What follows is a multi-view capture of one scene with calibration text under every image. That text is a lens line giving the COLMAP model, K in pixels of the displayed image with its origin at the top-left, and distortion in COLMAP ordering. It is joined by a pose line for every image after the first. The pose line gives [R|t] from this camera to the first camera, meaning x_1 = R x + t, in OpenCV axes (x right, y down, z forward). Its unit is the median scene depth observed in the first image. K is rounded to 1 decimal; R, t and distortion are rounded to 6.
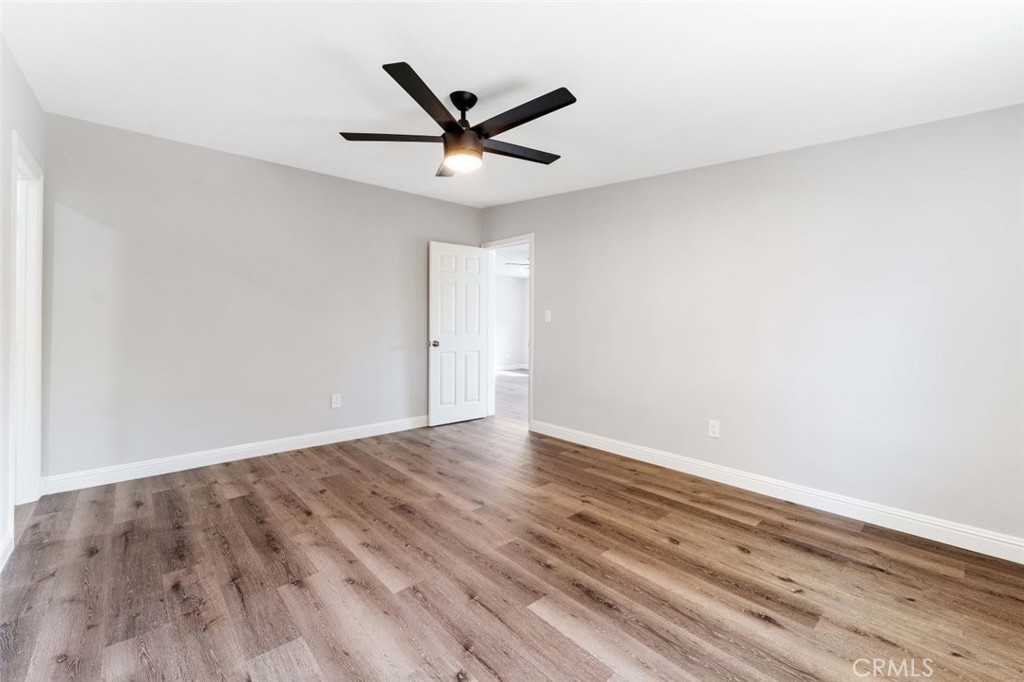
lens RADIAL K [[439.2, 0, 514.5], [0, 439.2, 319.5], [0, 0, 1]] dist [0.000058, 0.000273]
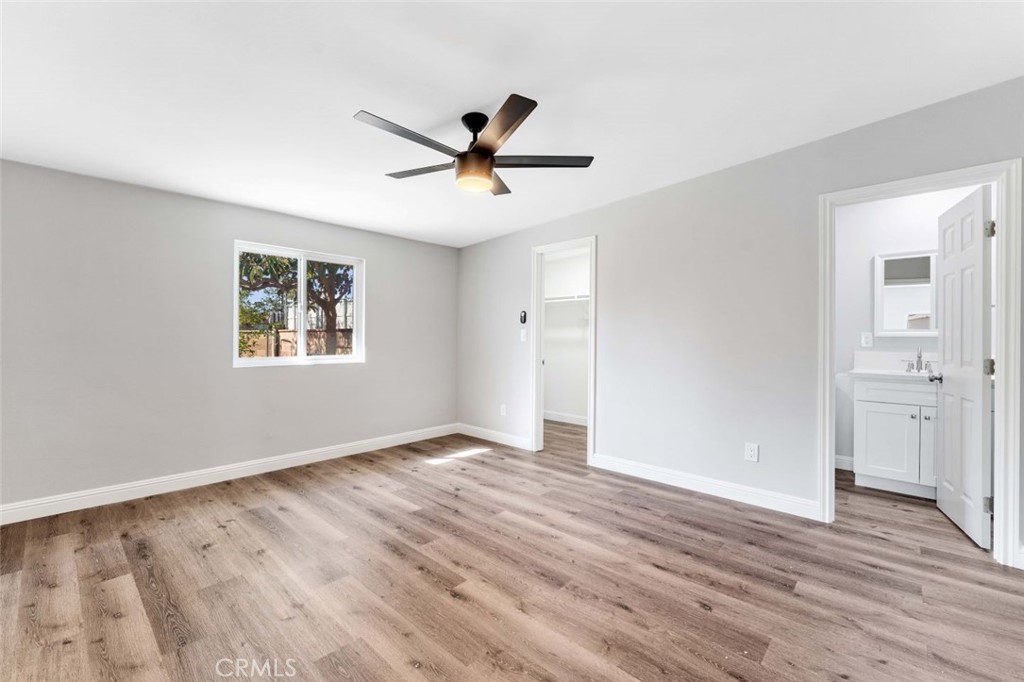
lens RADIAL K [[418.5, 0, 498.9], [0, 418.5, 339.9], [0, 0, 1]] dist [0.000731, -0.000057]
pose [[-0.997943, -0.012920, -0.062797, -0.113497], [-0.012904, 0.999917, -0.000654, 0.009292], [0.062801, 0.000158, -0.998026, 1.933514]]
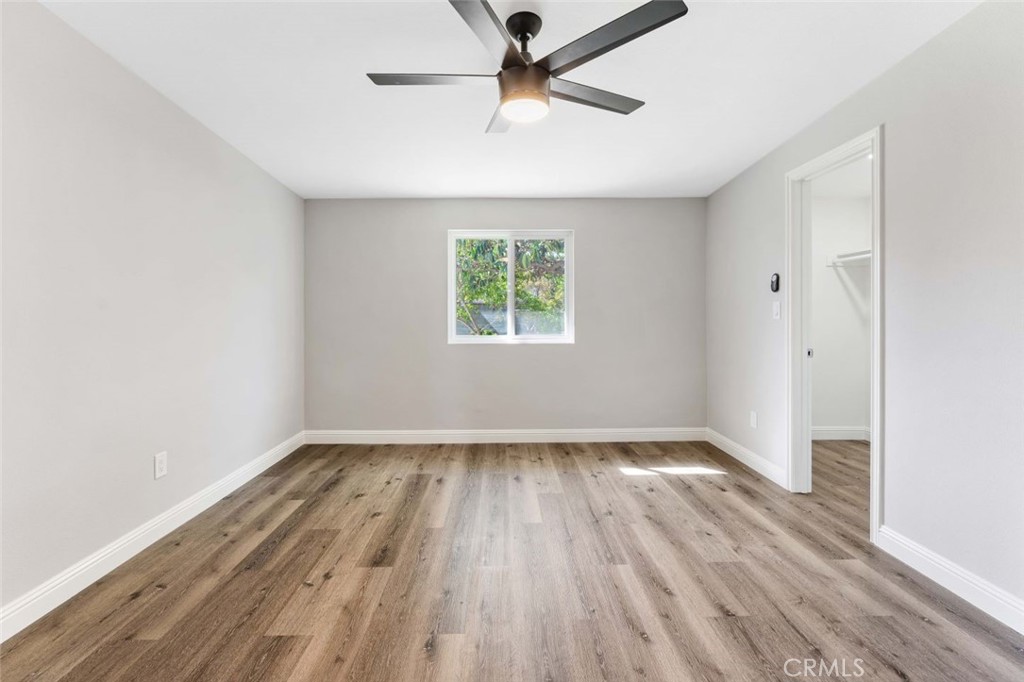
lens RADIAL K [[439.2, 0, 514.5], [0, 439.2, 319.5], [0, 0, 1]] dist [0.000058, 0.000273]
pose [[-0.757971, -0.008891, 0.652228, -0.591556], [-0.005002, 0.999957, 0.007818, 0.006200], [-0.652269, 0.002664, -0.757983, 1.555600]]
